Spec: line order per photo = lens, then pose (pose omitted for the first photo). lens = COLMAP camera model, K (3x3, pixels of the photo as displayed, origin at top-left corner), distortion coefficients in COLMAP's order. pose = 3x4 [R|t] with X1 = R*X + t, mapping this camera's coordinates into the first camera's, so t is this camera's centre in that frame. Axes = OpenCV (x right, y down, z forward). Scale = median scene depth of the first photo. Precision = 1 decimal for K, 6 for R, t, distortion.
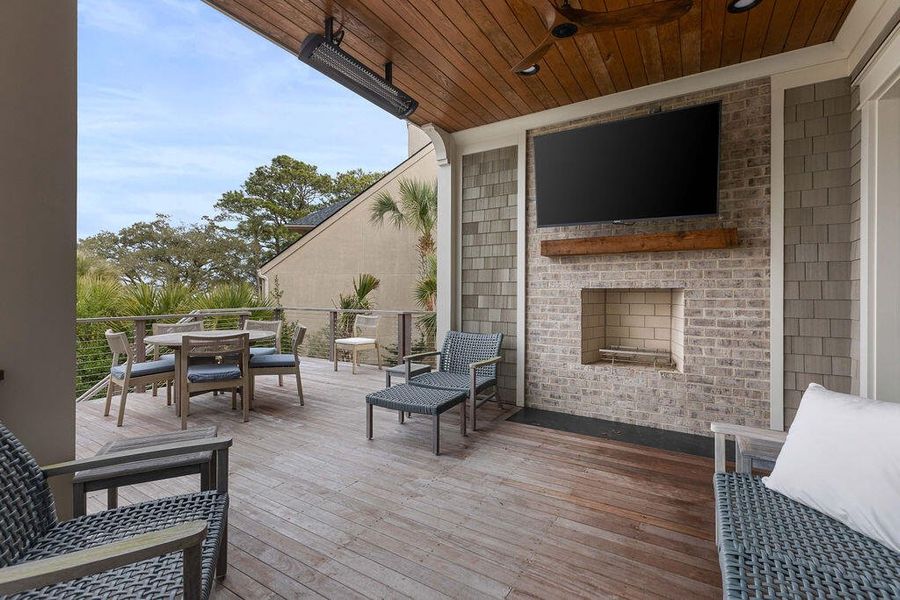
lens RADIAL K [[404.3, 0, 449.5], [0, 404.3, 289.2], [0, 0, 1]] dist [0.000586, -0.000129]
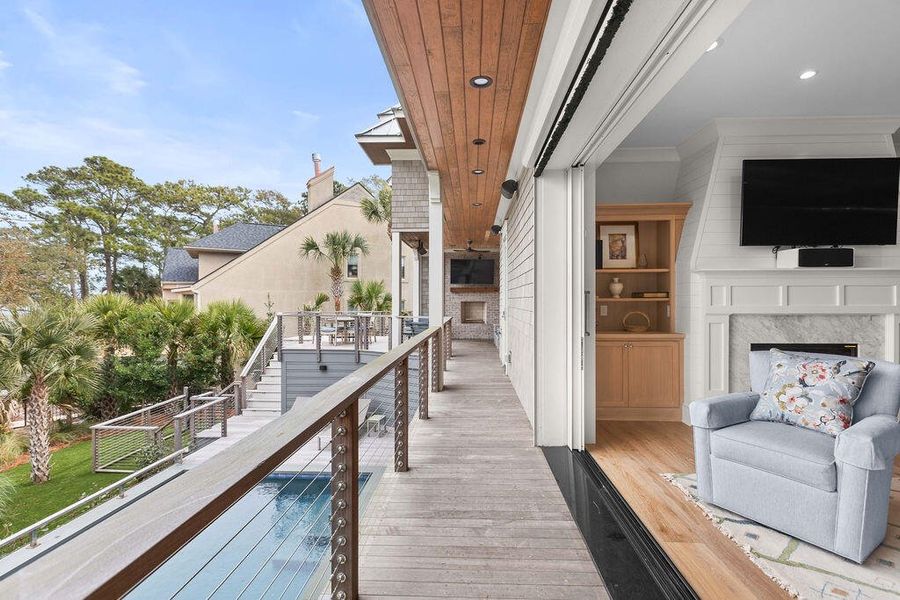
lens RADIAL K [[420.2, 0, 450.0], [0, 420.2, 300.0], [0, 0, 1]] dist [-0.000727, -0.000186]
pose [[0.885064, -0.002695, 0.465461, -0.496299], [0.001862, 0.999996, 0.002250, -0.007913], [-0.465465, -0.001125, 0.885065, -0.742101]]
